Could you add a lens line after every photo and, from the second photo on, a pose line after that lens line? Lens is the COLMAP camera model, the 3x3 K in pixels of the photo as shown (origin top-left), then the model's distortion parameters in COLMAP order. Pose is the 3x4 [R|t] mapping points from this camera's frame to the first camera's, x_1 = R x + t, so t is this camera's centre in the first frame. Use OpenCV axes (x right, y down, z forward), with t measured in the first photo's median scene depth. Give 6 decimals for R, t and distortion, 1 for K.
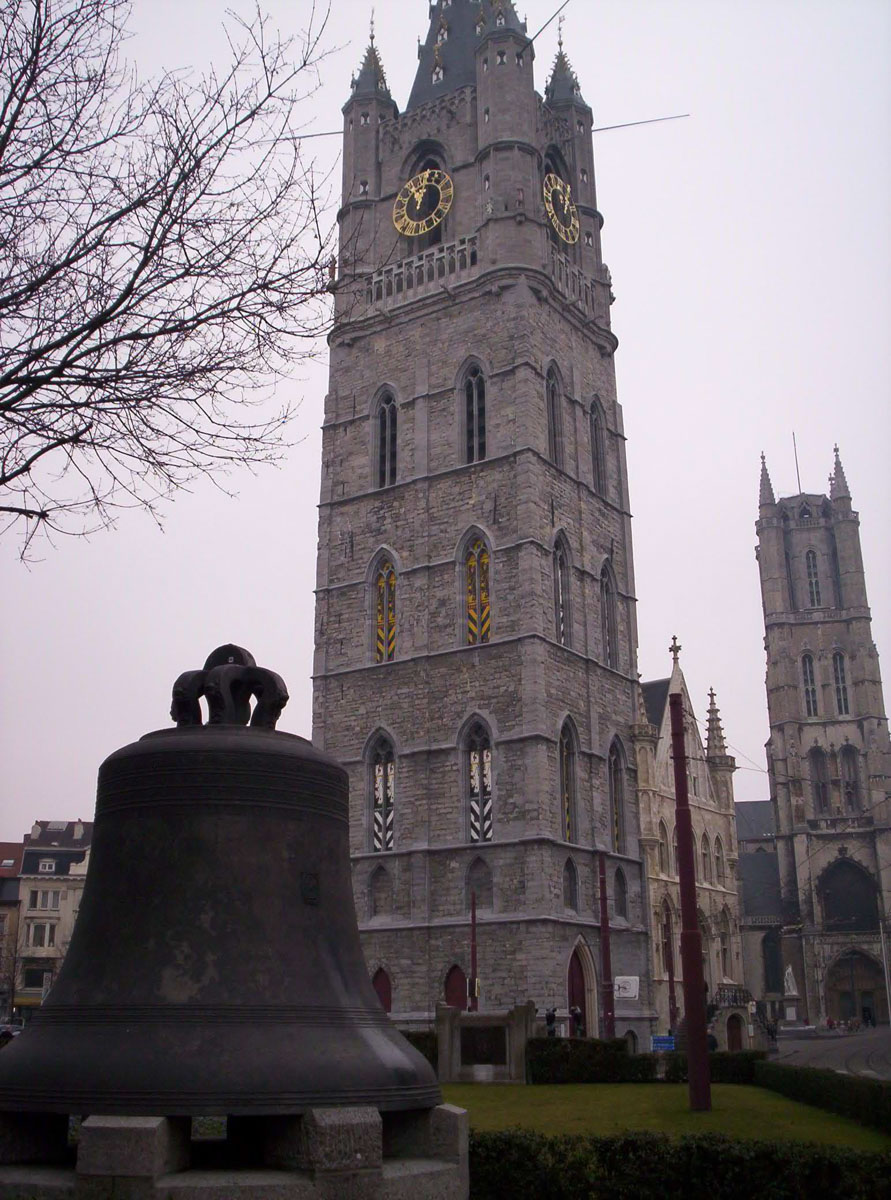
lens RADIAL K [[1310.5, 0, 440.8], [0, 1310.5, 601.9], [0, 0, 1]] dist [-0.082471, 0.000000]
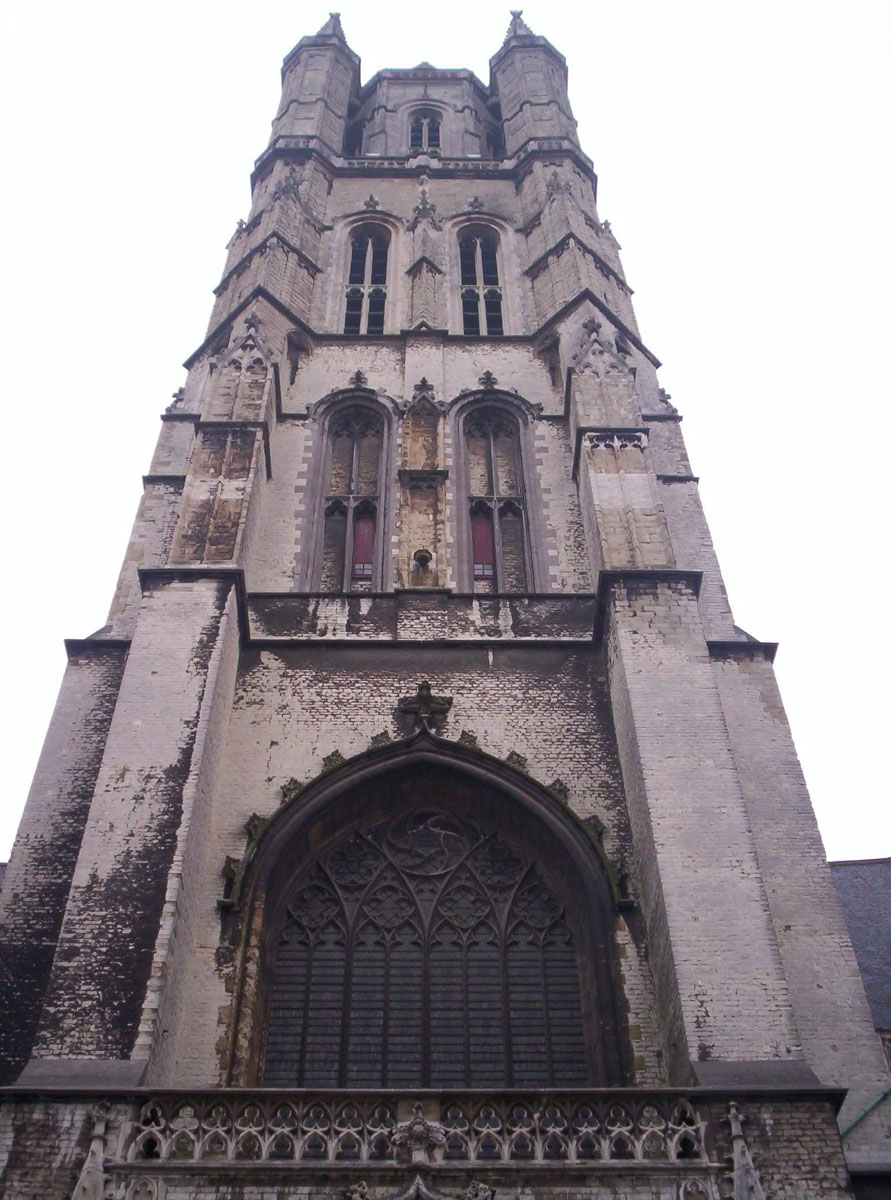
lens RADIAL K [[1310.5, 0, 444.7], [0, 1310.5, 592.3], [0, 0, 1]] dist [-0.082471, 0.000000]
pose [[0.974222, 0.174824, 0.142575, 0.281354], [-0.074213, 0.845199, -0.529274, 0.265869], [-0.213034, 0.505050, 0.836386, 0.833781]]
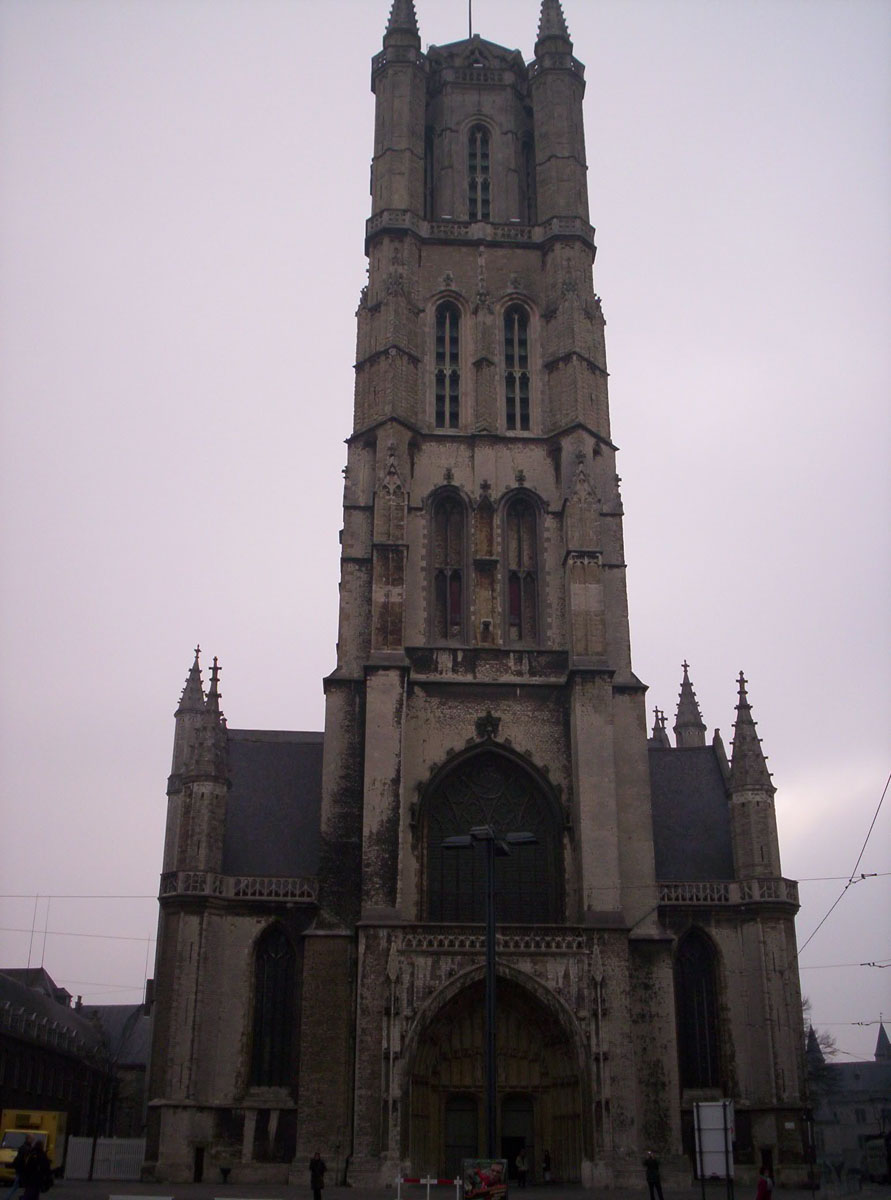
lens RADIAL K [[1310.5, 0, 447.3], [0, 1310.5, 595.9], [0, 0, 1]] dist [-0.082471, 0.000000]
pose [[0.962490, 0.125977, 0.240298, 0.195006], [-0.100397, 0.988171, -0.115920, 0.197335], [-0.252059, 0.087447, 0.963753, 0.607713]]
